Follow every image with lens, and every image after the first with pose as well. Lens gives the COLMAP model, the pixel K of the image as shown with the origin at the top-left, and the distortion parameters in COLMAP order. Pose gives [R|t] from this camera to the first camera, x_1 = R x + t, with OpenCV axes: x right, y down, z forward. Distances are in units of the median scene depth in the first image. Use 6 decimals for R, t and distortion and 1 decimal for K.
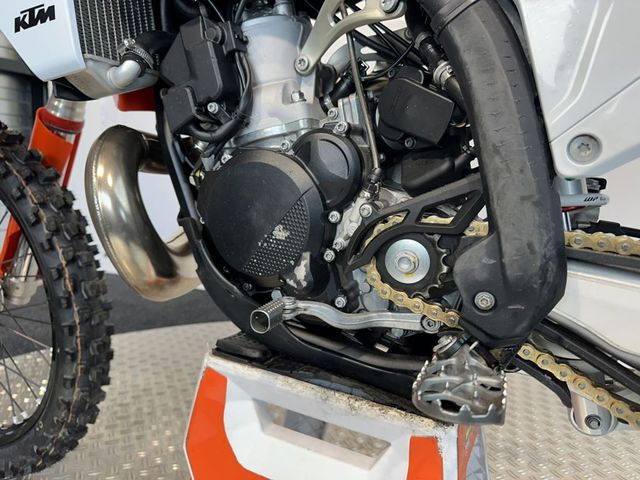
lens RADIAL K [[453.7, 0, 320.0], [0, 453.7, 240.0], [0, 0, 1]] dist [-0.004596, -0.005094]
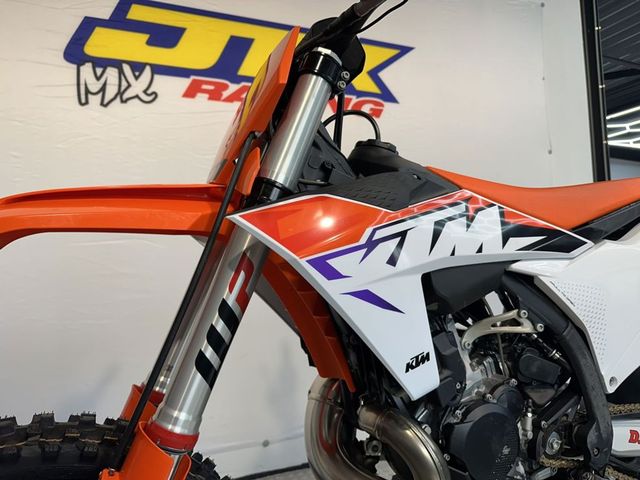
lens RADIAL K [[453.7, 0, 320.0], [0, 453.7, 240.0], [0, 0, 1]] dist [-0.004596, -0.005094]
pose [[0.698236, -0.027742, 0.715330, -1.939145], [0.194064, 0.969166, -0.151841, -0.723223], [-0.689061, 0.244841, 0.682091, 0.103240]]
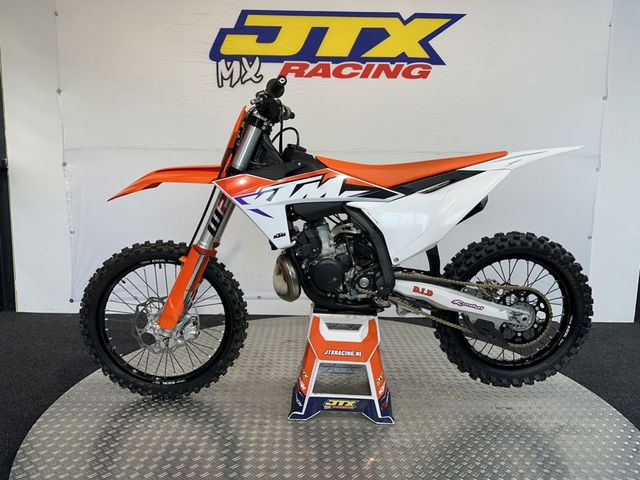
lens RADIAL K [[441.7, 0, 318.7], [0, 441.7, 242.3], [0, 0, 1]] dist [-0.000663, -0.001226]
pose [[0.913103, -0.087250, 0.398285, -1.958980], [0.101429, 0.994735, -0.014625, -0.337174], [-0.394912, 0.053752, 0.917145, -2.927034]]
